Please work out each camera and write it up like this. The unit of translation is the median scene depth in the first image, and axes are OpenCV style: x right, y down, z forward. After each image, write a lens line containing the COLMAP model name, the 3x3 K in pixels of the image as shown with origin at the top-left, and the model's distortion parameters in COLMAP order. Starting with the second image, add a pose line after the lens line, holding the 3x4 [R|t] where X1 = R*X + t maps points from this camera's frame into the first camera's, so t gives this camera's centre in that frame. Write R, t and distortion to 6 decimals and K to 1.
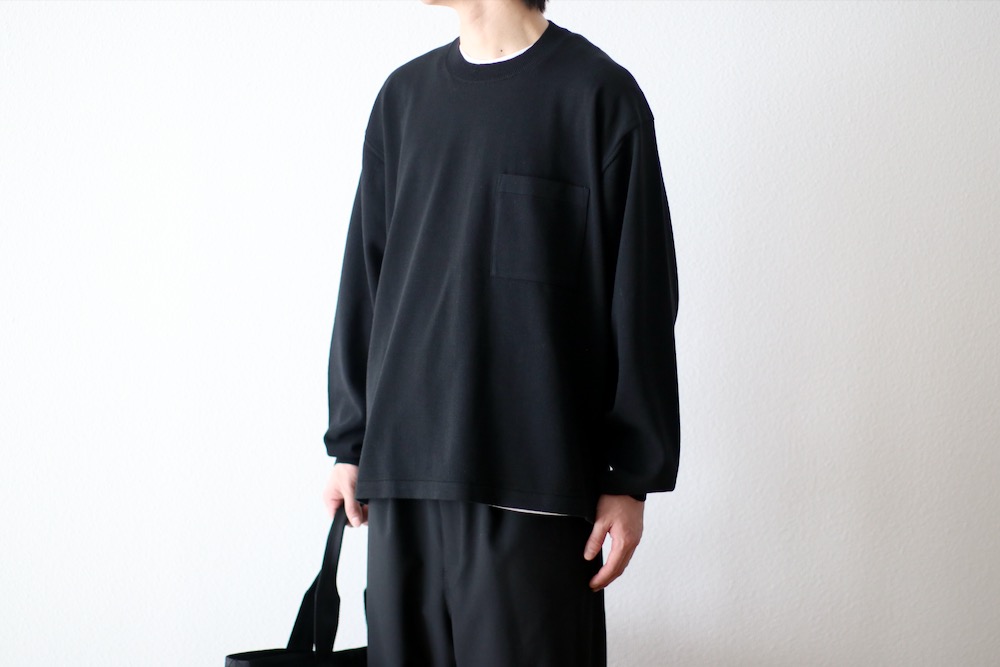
lens RADIAL K [[2410.8, 0, 500.0], [0, 2410.8, 333.5], [0, 0, 1]] dist [-0.296117, 0.553801]
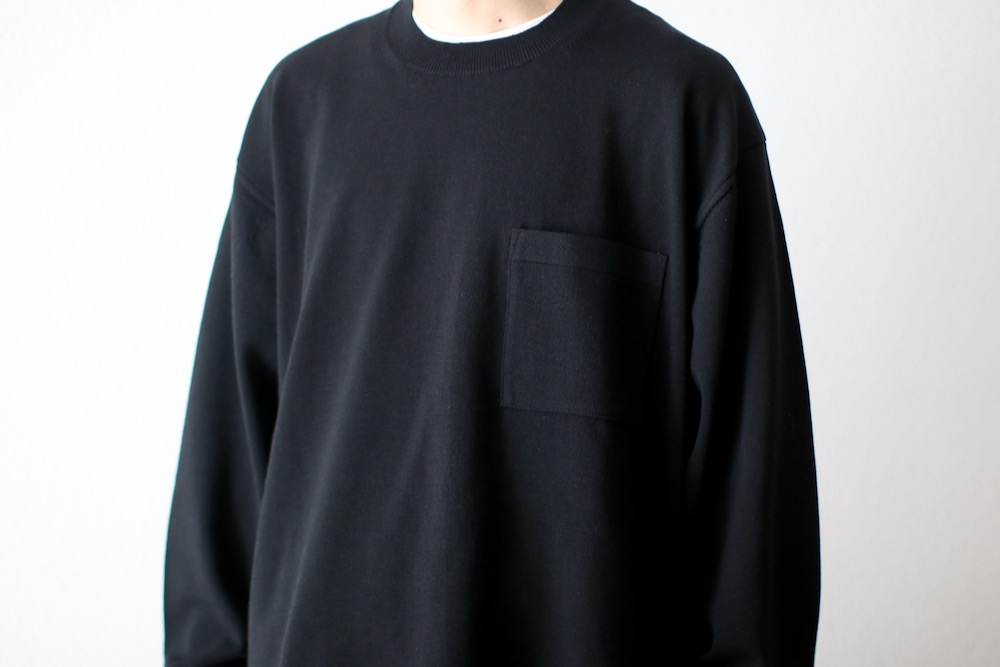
lens RADIAL K [[2410.8, 0, 500.0], [0, 2410.8, 333.5], [0, 0, 1]] dist [-0.296117, 0.553801]
pose [[0.974696, -0.011310, 0.223246, -0.133504], [0.018212, 0.999417, -0.028882, -0.024837], [-0.222790, 0.032217, 0.974334, 0.440285]]
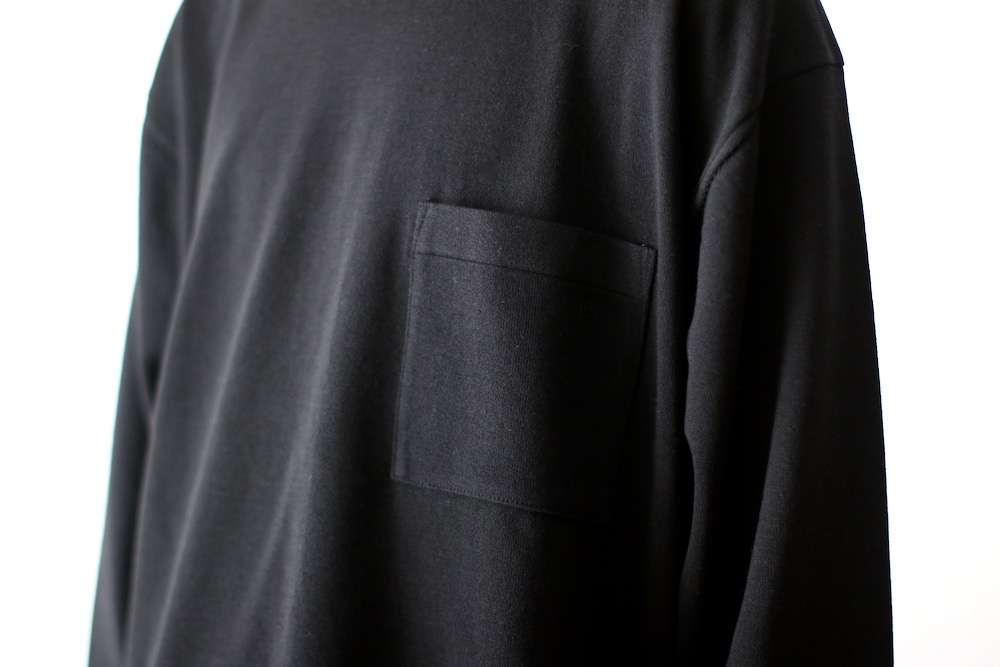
lens RADIAL K [[2410.8, 0, 500.0], [0, 2410.8, 333.5], [0, 0, 1]] dist [-0.296117, 0.553801]
pose [[0.995727, 0.016793, -0.090805, 0.045884], [-0.017032, 0.999853, -0.001863, -0.046192], [0.090760, 0.003401, 0.995867, 0.639022]]
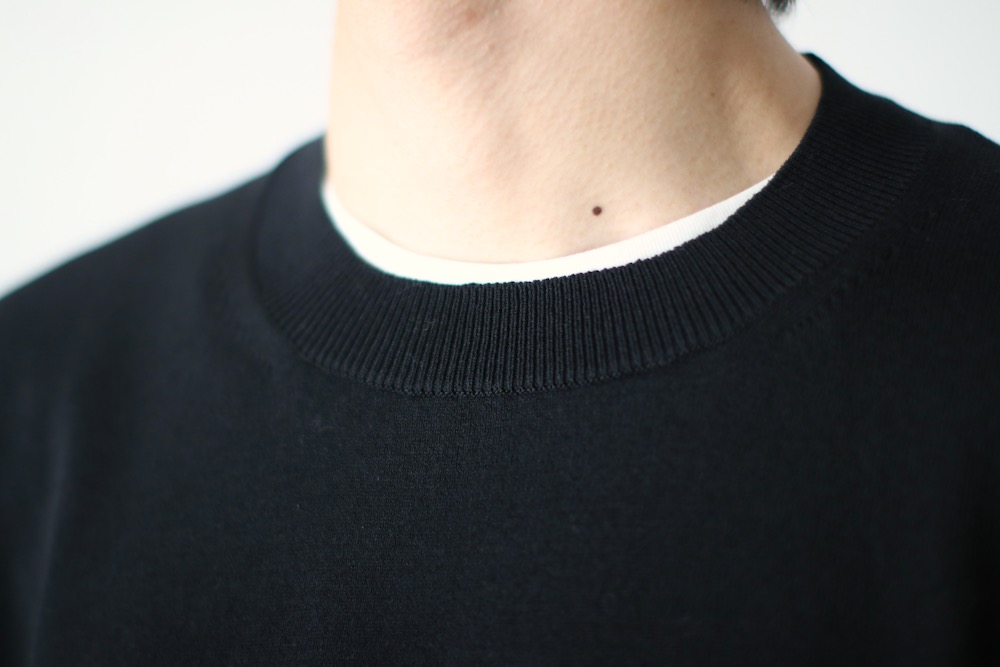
lens RADIAL K [[2410.8, 0, 500.0], [0, 2410.8, 333.5], [0, 0, 1]] dist [-0.296117, 0.553801]
pose [[0.980175, -0.006067, 0.198042, -0.042788], [0.022302, 0.996557, -0.079851, -0.096447], [-0.196876, 0.082685, 0.976936, 0.843356]]
